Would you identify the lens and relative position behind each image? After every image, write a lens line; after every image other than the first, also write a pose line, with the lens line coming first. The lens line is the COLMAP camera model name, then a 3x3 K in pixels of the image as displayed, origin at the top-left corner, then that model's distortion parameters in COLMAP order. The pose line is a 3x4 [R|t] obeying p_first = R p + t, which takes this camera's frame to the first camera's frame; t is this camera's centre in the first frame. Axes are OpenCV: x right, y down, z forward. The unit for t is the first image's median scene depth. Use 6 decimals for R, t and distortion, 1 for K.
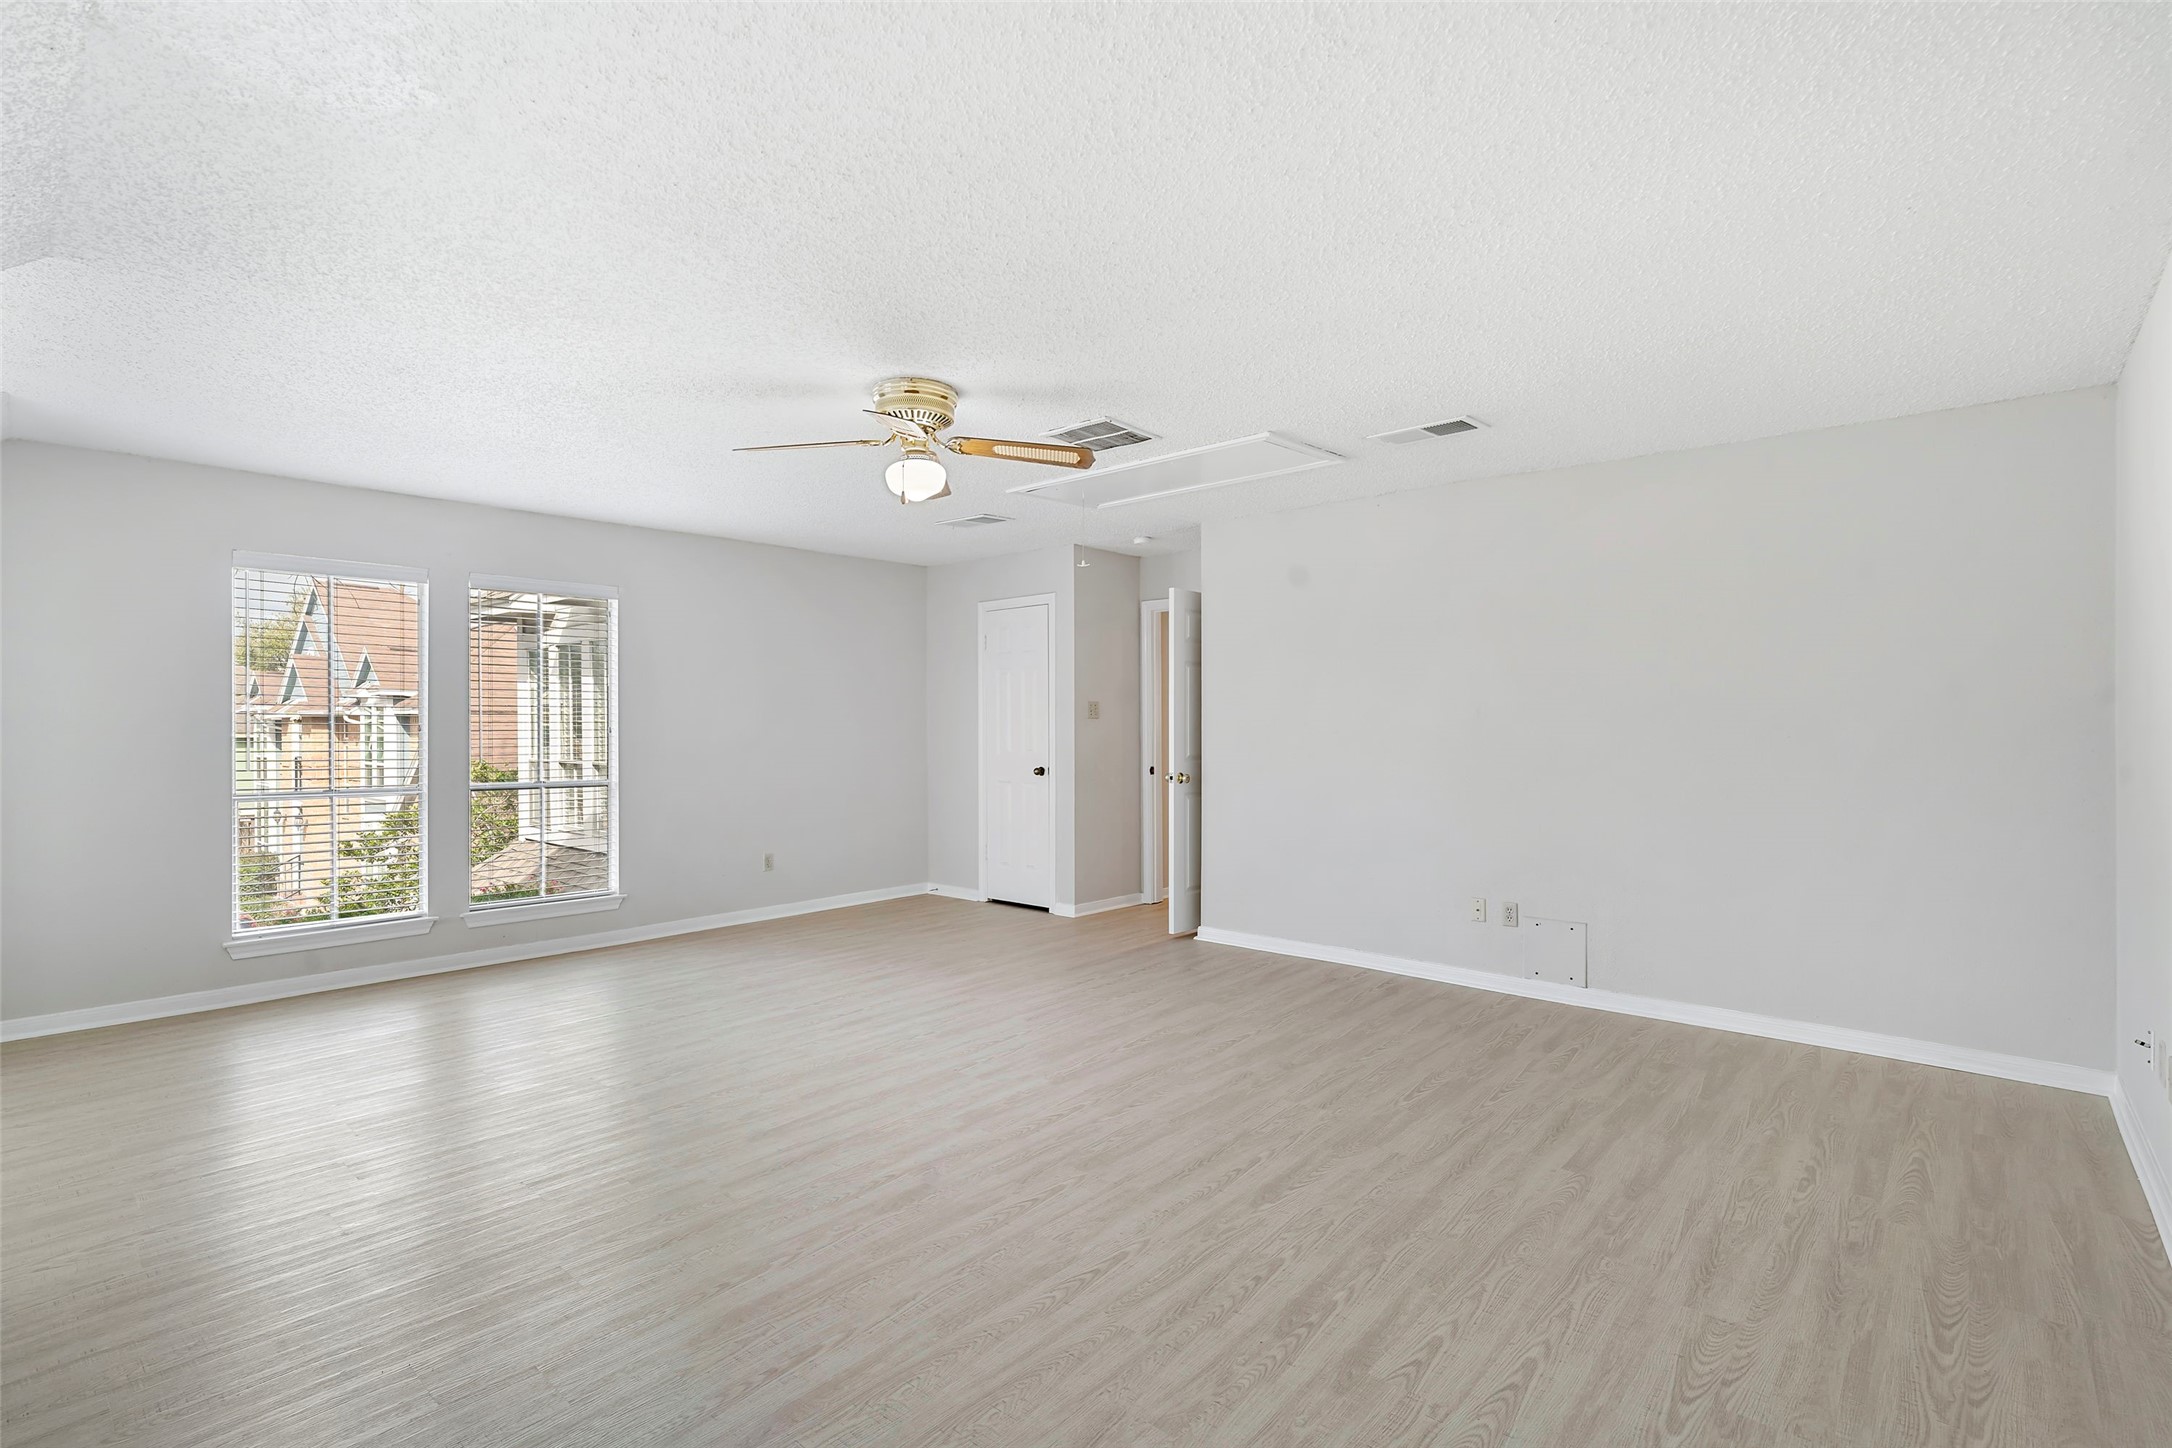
lens RADIAL K [[1022.5, 0, 1086.3], [0, 1022.5, 719.1], [0, 0, 1]] dist [-0.017179, 0.007214]
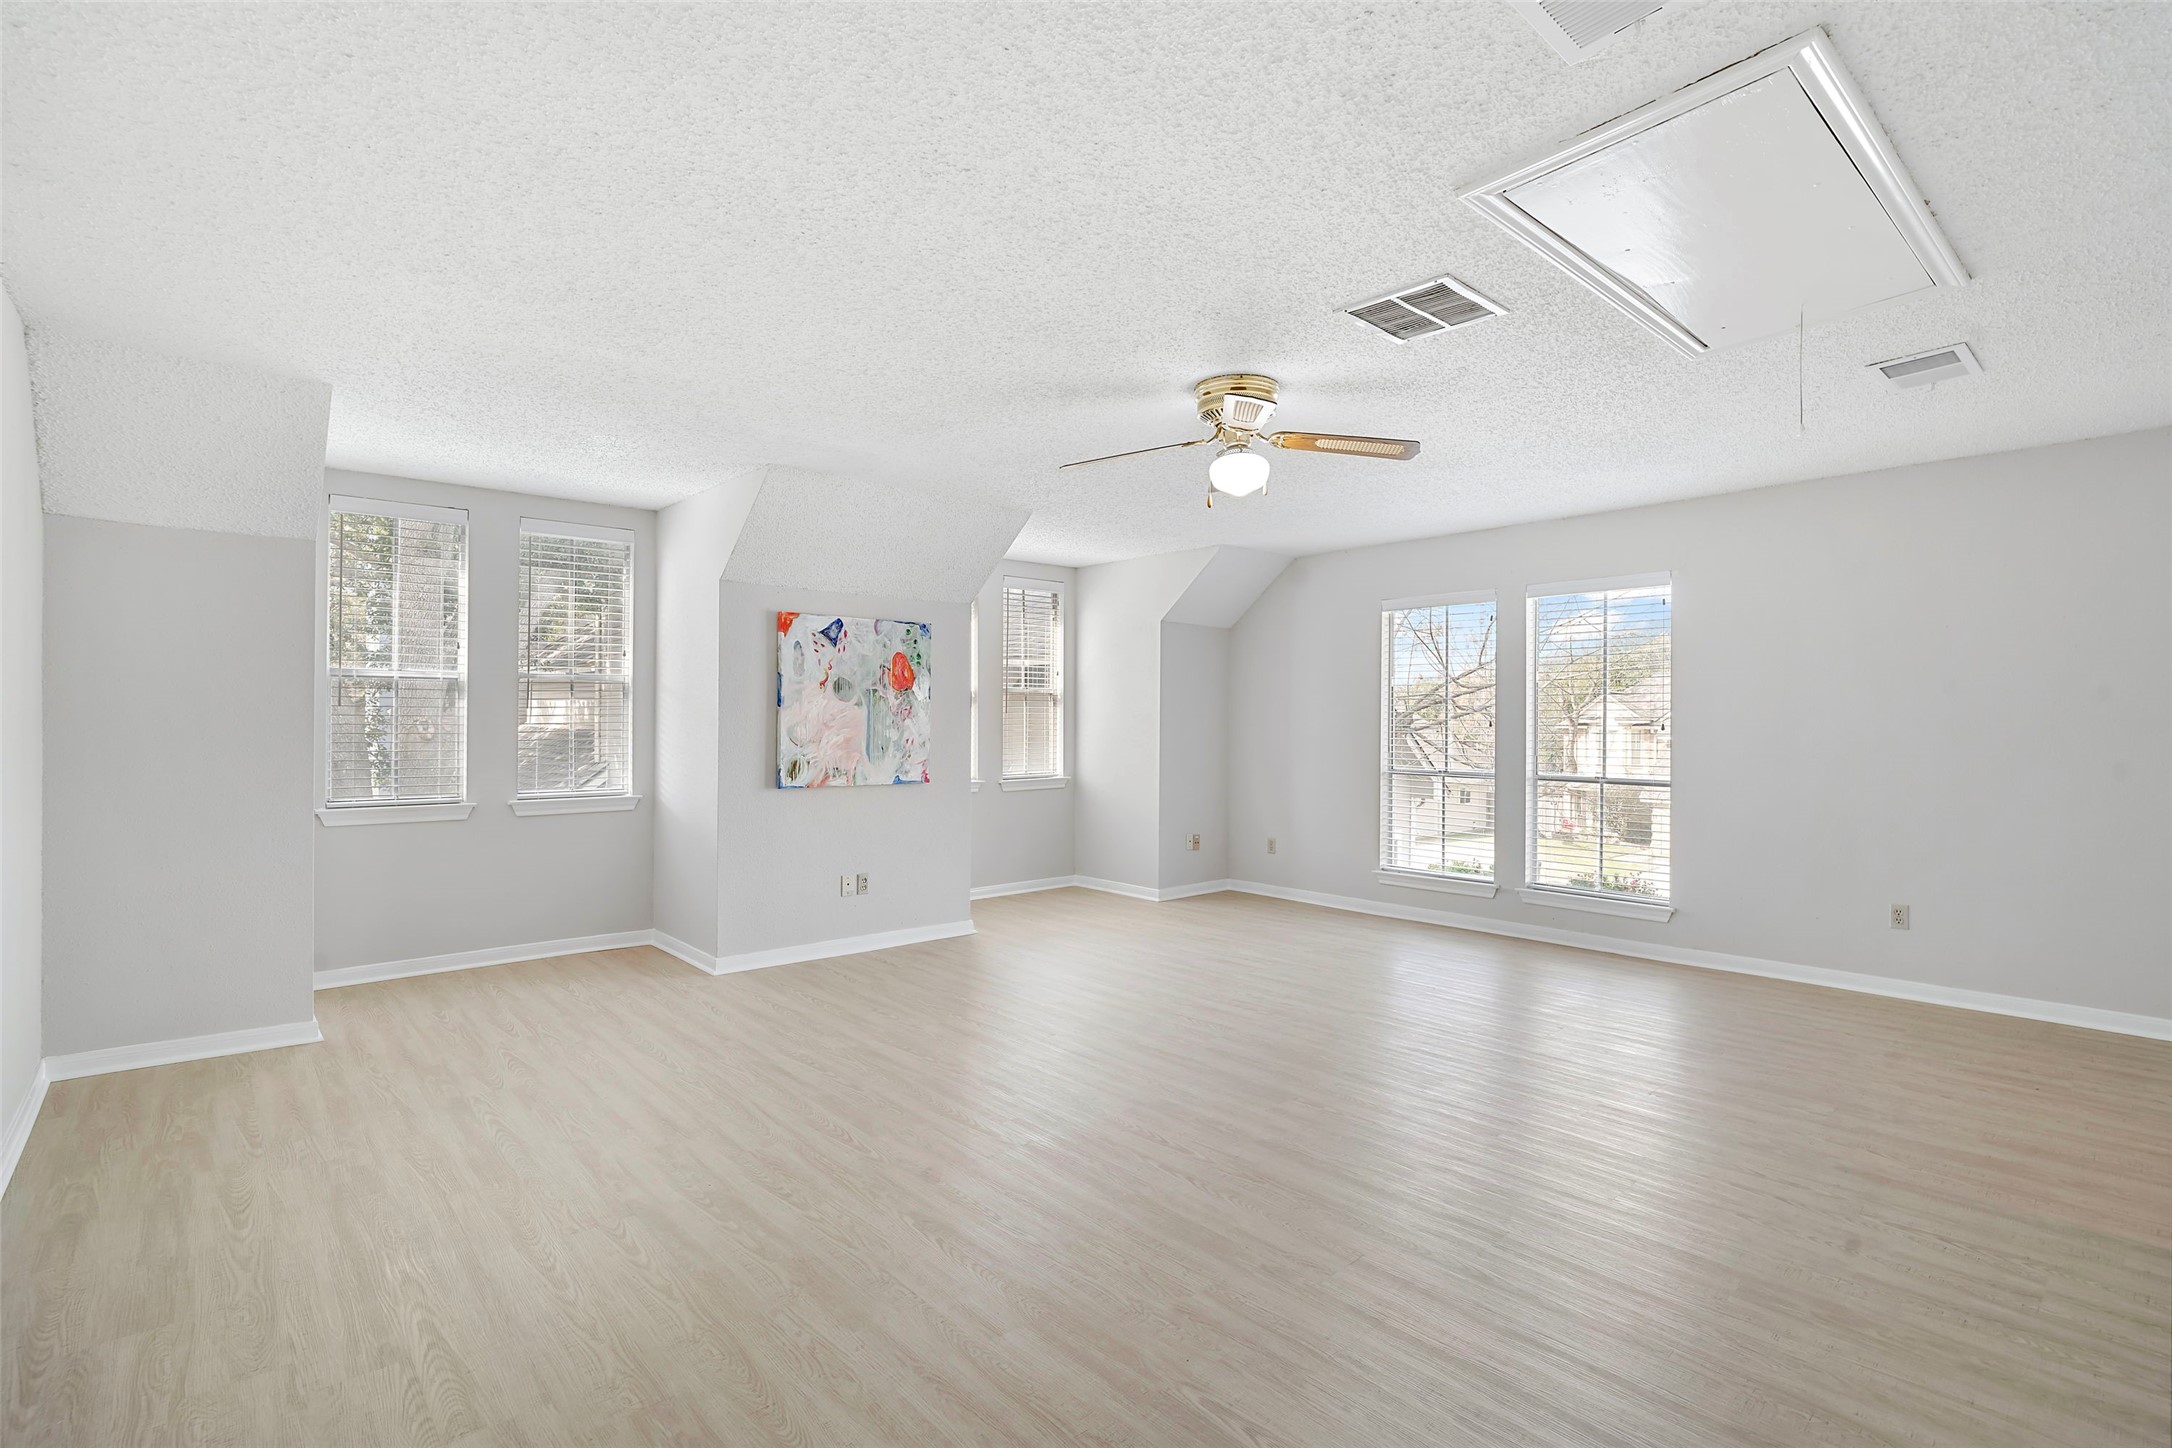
lens RADIAL K [[1022.5, 0, 1081.5], [0, 1022.5, 727.9], [0, 0, 1]] dist [-0.017179, 0.007214]
pose [[-0.129219, 0.006772, -0.991593, 1.161606], [0.003605, 0.999973, 0.006359, 0.009229], [0.991610, -0.002753, -0.129240, 1.353690]]
